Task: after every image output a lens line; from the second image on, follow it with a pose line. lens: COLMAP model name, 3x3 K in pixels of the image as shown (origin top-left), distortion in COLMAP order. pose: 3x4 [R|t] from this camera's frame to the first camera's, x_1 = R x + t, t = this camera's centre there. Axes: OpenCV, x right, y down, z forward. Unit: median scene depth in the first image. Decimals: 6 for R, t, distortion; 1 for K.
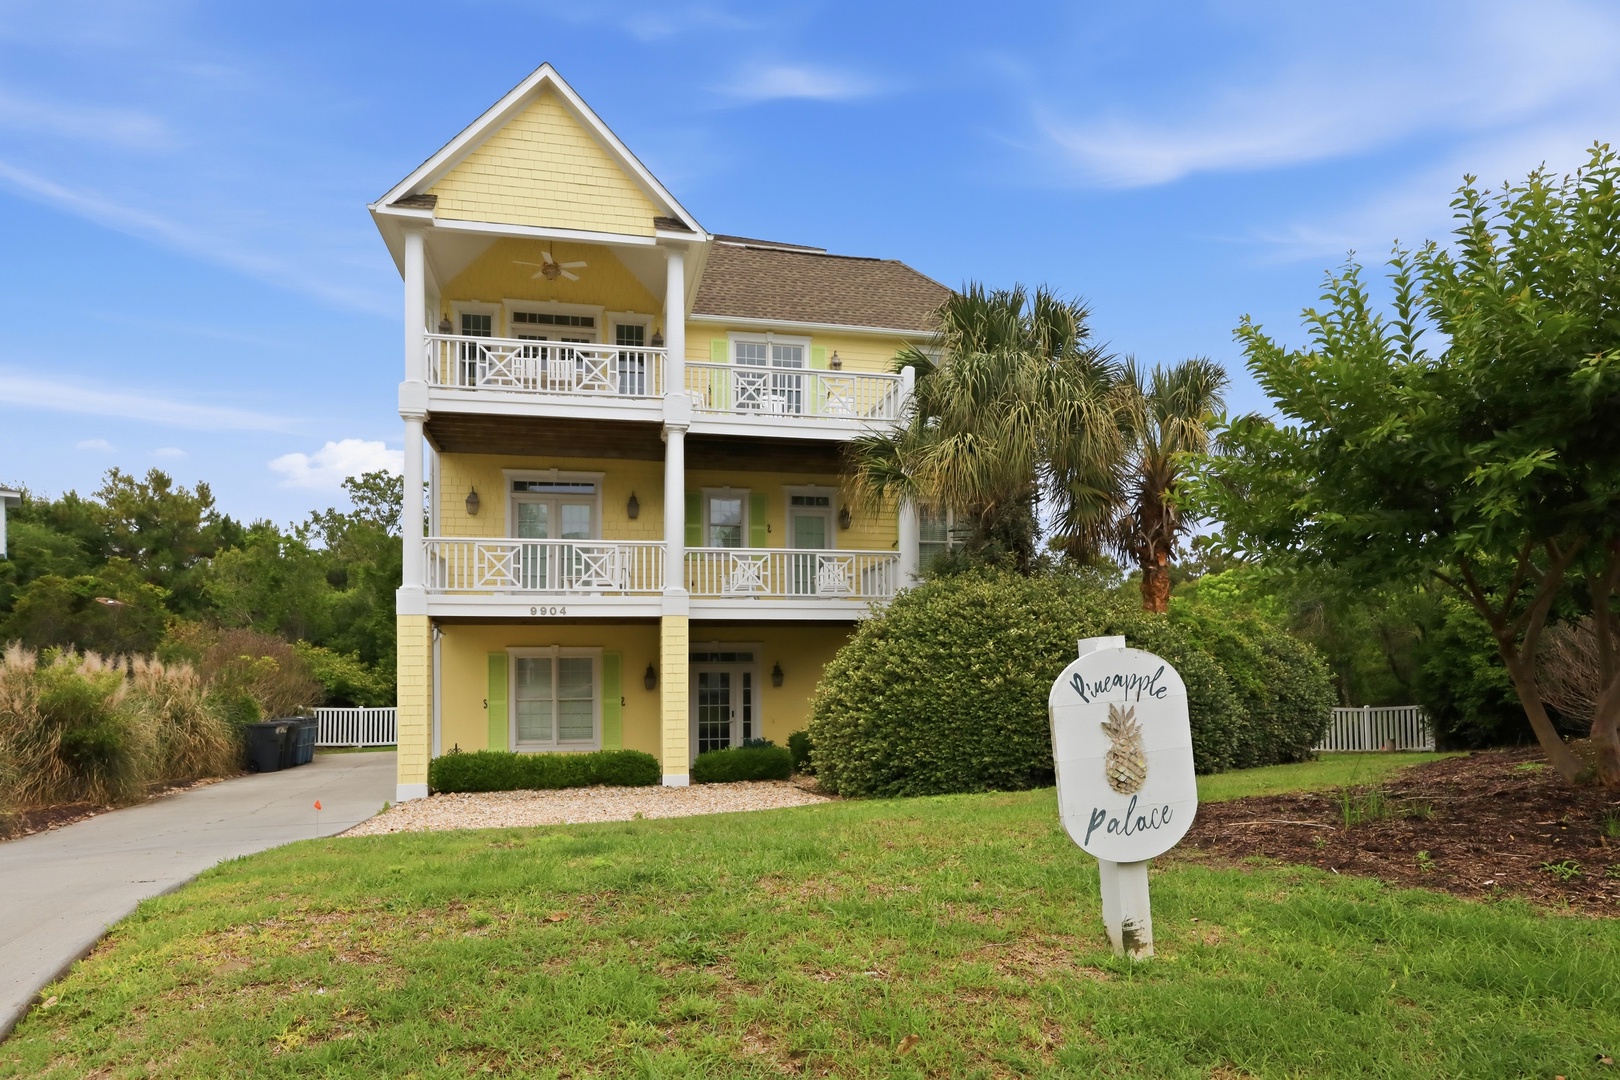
lens RADIAL K [[1429.1, 0, 809.7], [0, 1429.1, 510.7], [0, 0, 1]] dist [-0.009339, 0.009740]
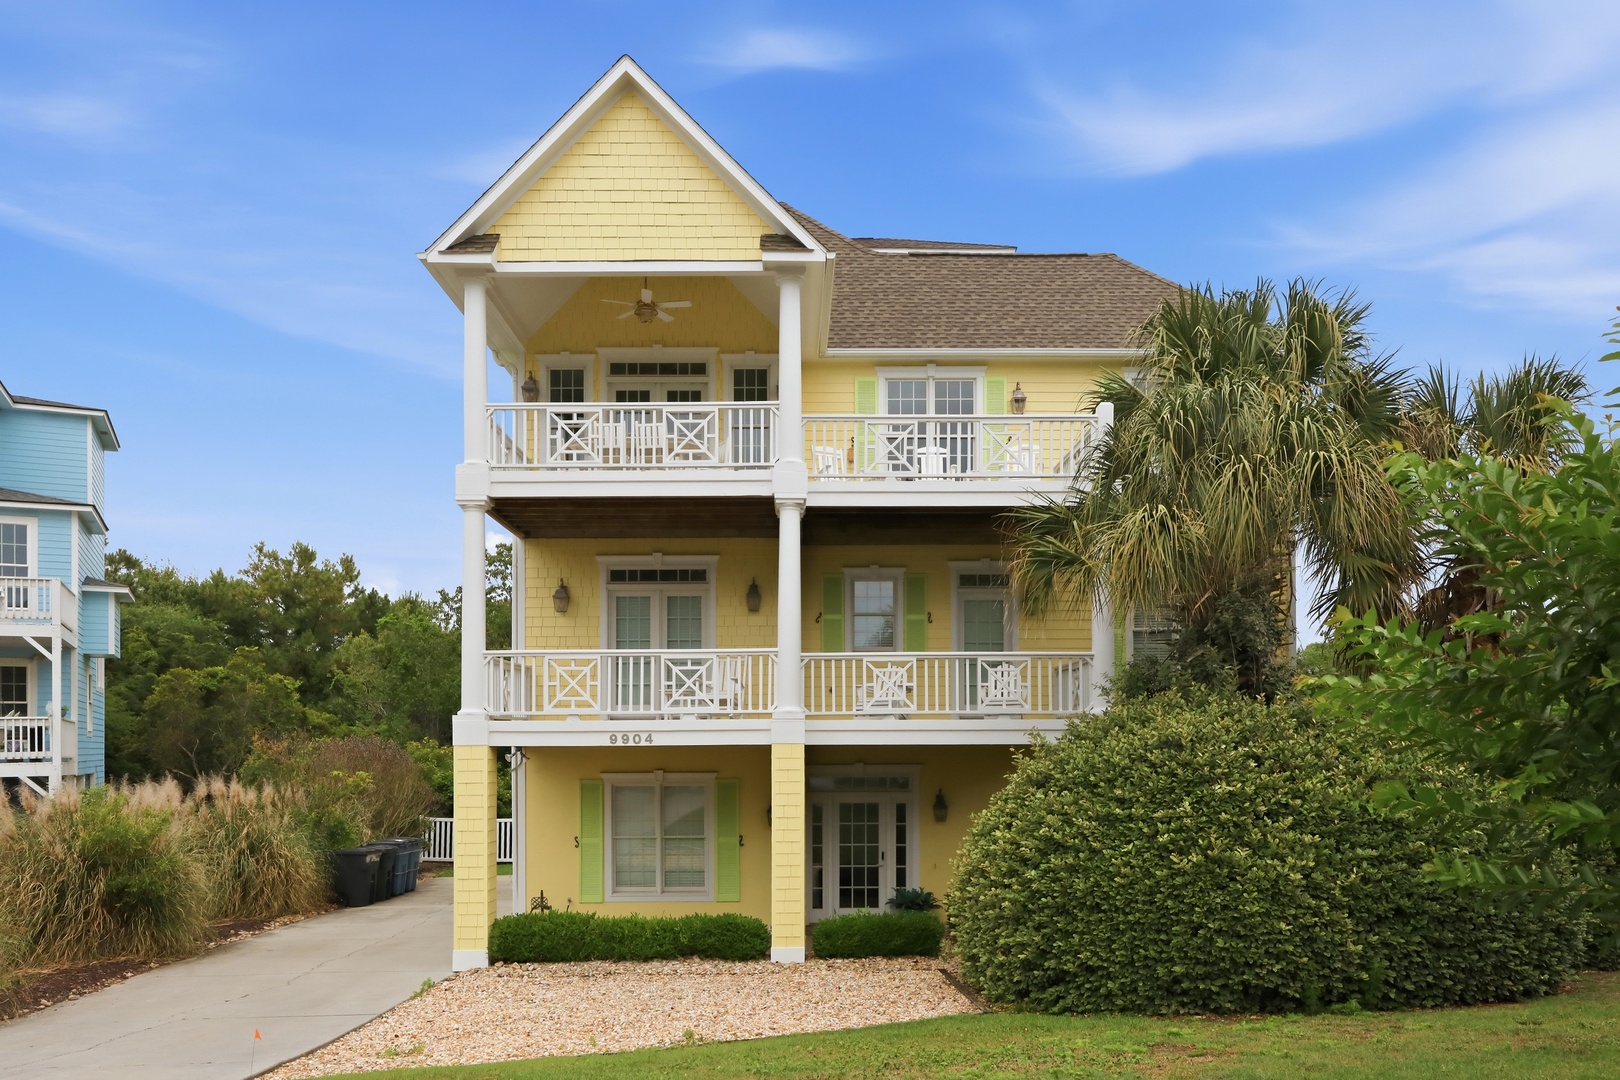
lens RADIAL K [[1429.1, 0, 809.7], [0, 1429.1, 510.7], [0, 0, 1]] dist [-0.009339, 0.009740]
pose [[0.954518, -0.023166, -0.297252, 0.152457], [0.035644, 0.998693, 0.036626, -0.082250], [0.296015, -0.045556, 0.954096, 0.247444]]
